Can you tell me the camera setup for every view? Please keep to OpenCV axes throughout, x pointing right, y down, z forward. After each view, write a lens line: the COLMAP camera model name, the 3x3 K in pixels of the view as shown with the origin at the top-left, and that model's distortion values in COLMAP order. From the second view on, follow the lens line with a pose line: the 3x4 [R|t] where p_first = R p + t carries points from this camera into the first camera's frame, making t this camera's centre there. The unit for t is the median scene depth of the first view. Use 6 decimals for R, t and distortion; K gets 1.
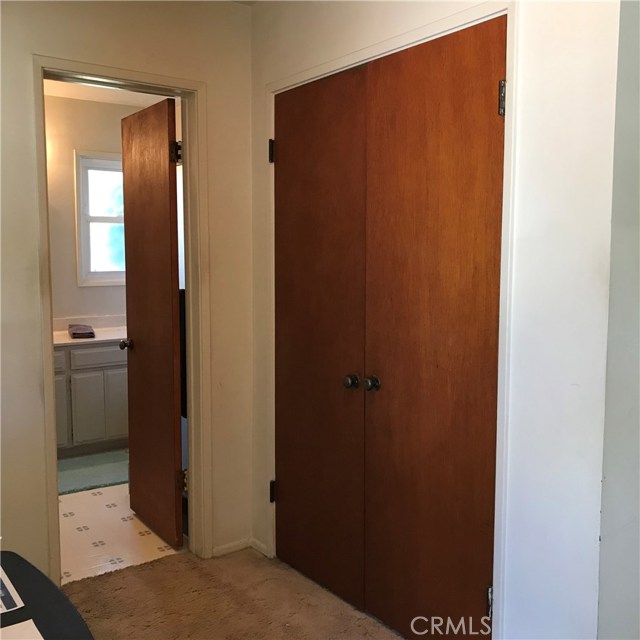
lens RADIAL K [[703.1, 0, 319.0], [0, 703.1, 312.0], [0, 0, 1]] dist [0.101342, -0.259113]
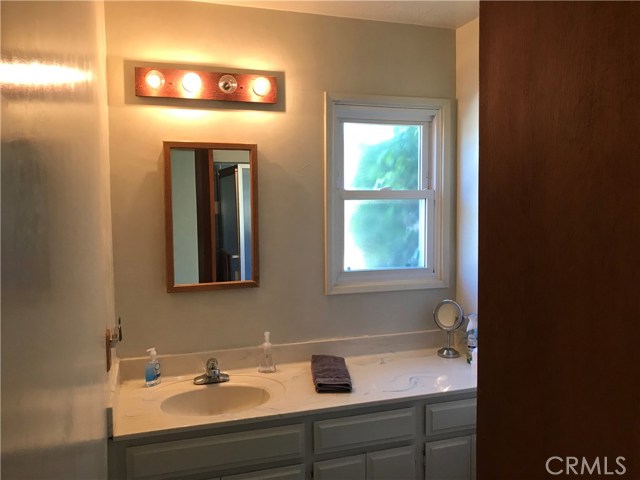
lens RADIAL K [[527.9, 0, 320.0], [0, 527.9, 240.0], [0, 0, 1]] dist [0.018462, 0.001768]
pose [[0.947328, 0.008538, -0.320150, -0.187424], [-0.018885, 0.999394, -0.029227, -0.074376], [0.319707, 0.033734, 0.946916, 0.528278]]
